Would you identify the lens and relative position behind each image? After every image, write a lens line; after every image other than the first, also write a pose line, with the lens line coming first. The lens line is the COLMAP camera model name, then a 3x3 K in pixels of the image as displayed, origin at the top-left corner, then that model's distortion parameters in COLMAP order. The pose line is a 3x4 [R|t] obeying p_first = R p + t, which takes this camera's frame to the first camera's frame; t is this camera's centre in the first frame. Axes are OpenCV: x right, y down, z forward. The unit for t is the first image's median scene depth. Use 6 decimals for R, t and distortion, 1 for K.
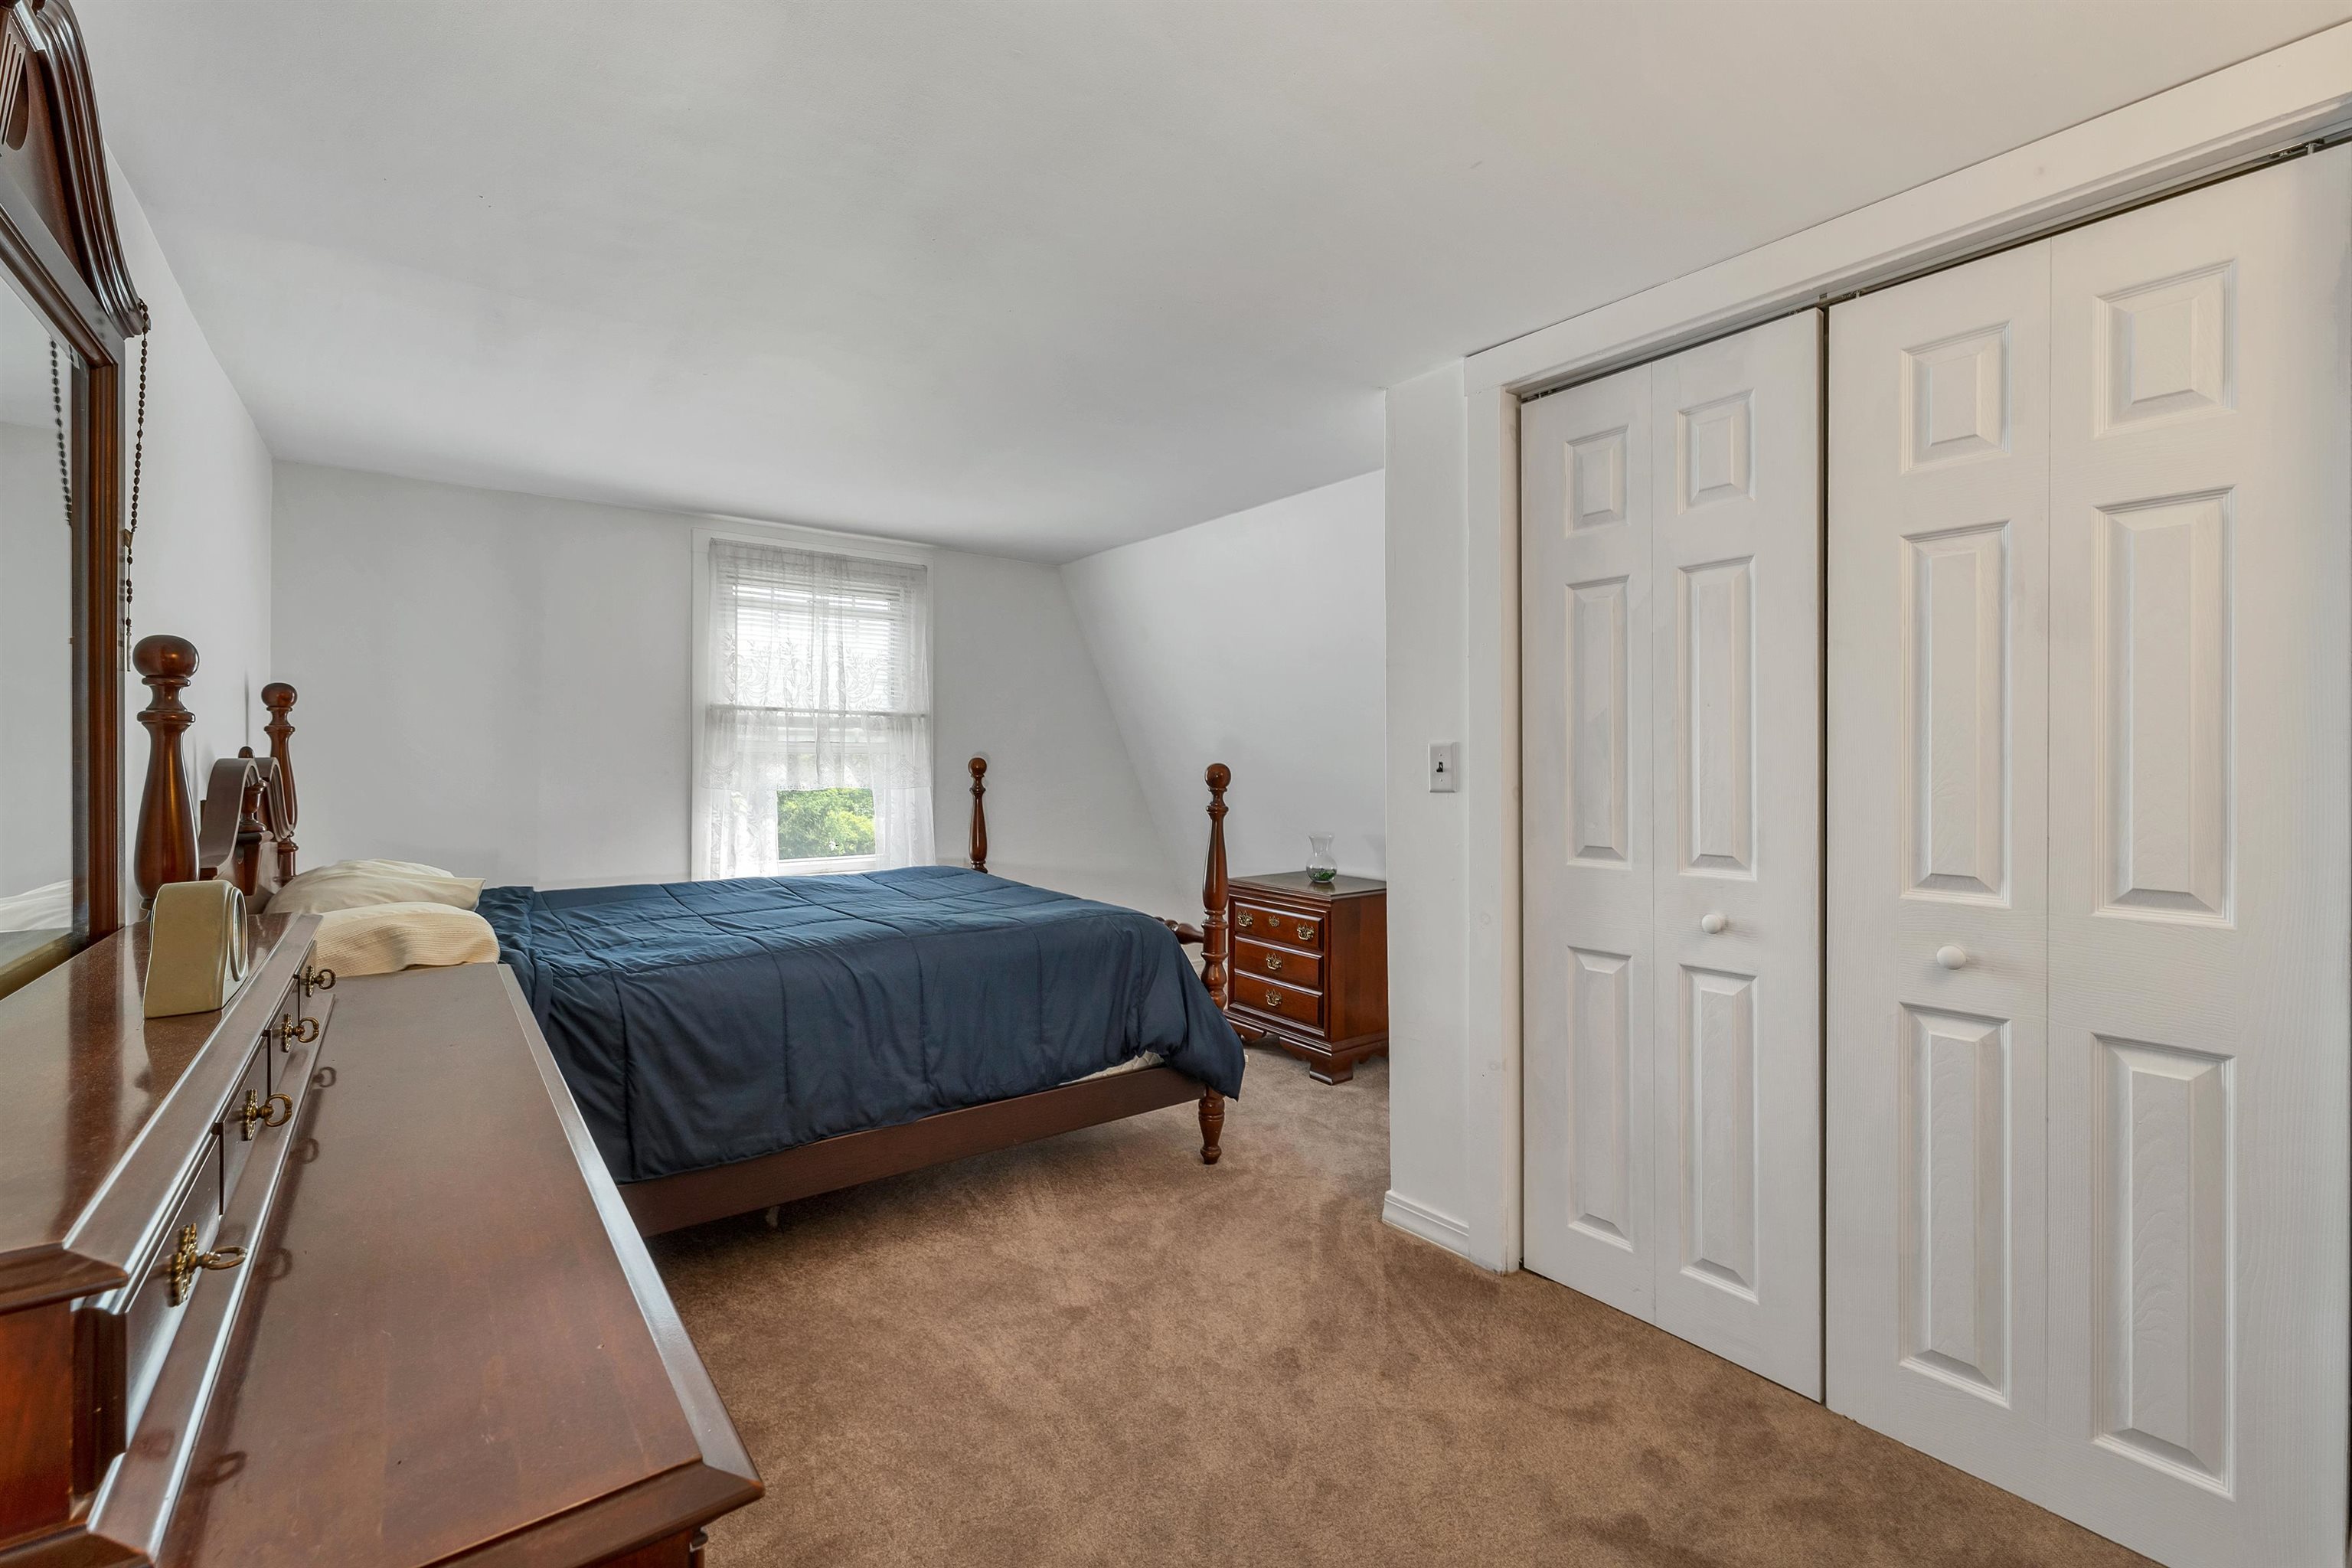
lens RADIAL K [[992.8, 0, 1184.8], [0, 992.8, 766.7], [0, 0, 1]] dist [0.018773, 0.000601]
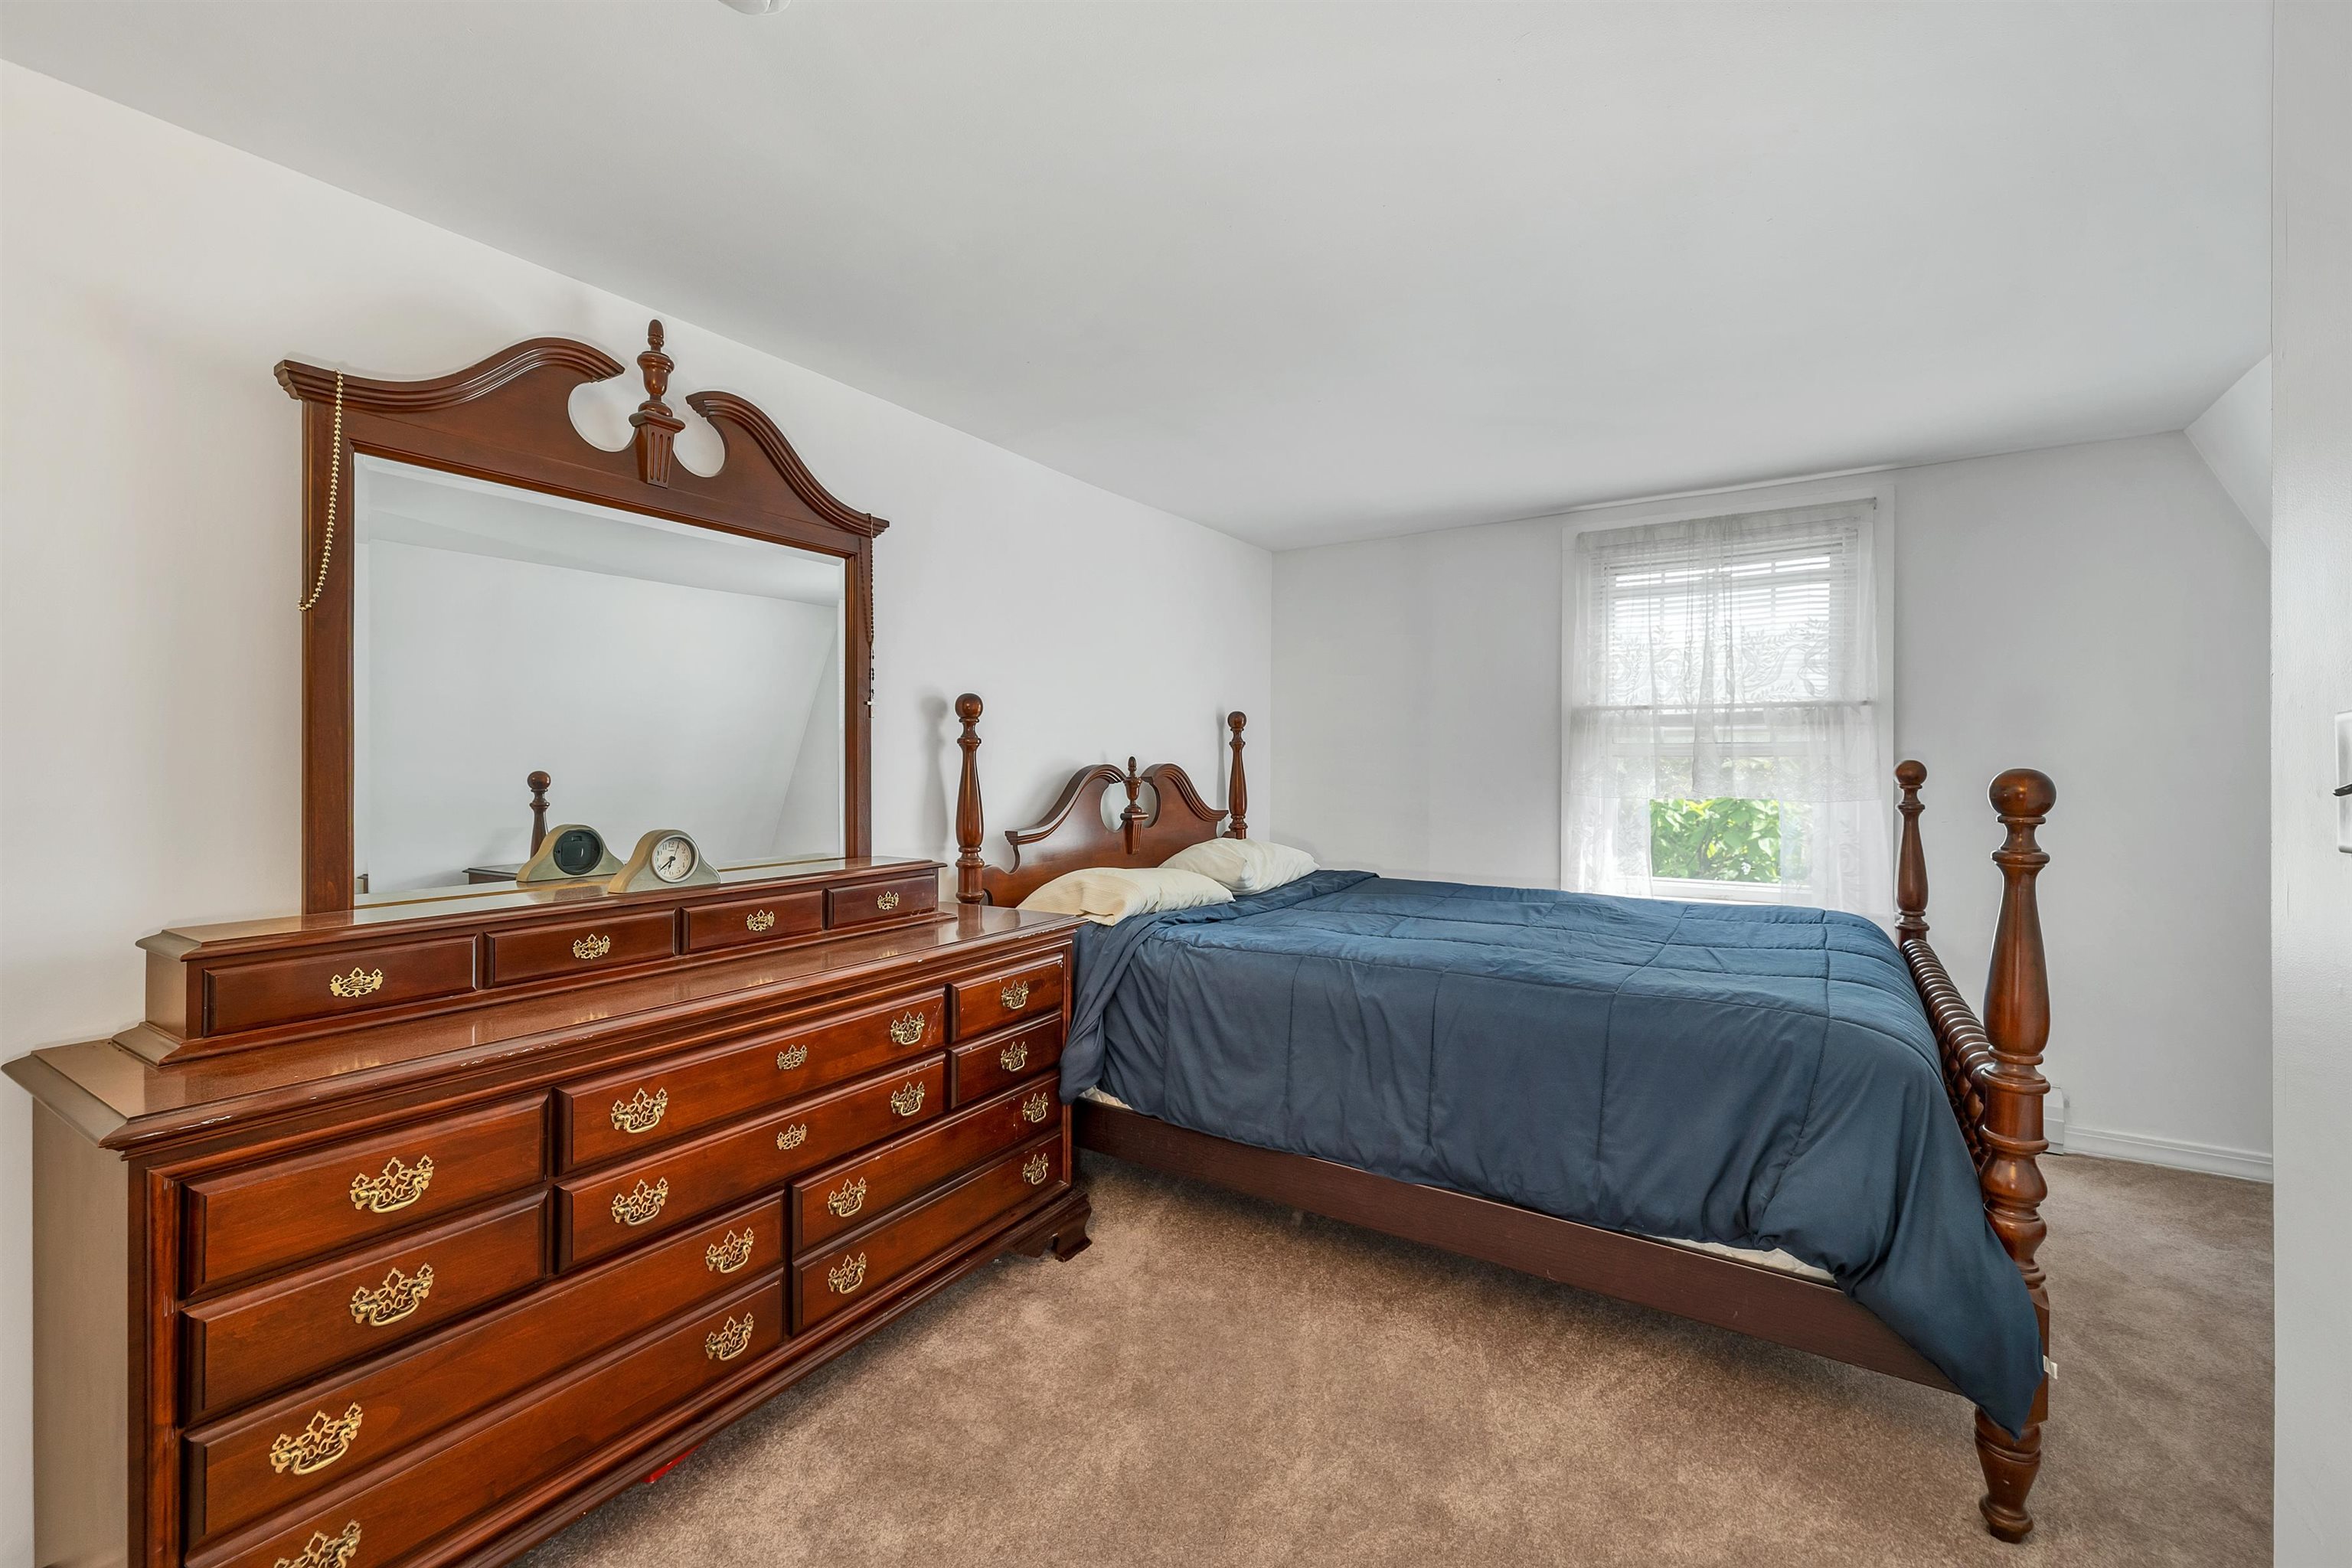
lens RADIAL K [[992.8, 0, 1184.8], [0, 992.8, 766.7], [0, 0, 1]] dist [0.018773, 0.000601]
pose [[0.341546, 0.000355, -0.939865, 0.296997], [-0.003529, 0.999993, -0.000904, -0.002777], [0.939858, 0.003625, 0.341545, 0.324279]]
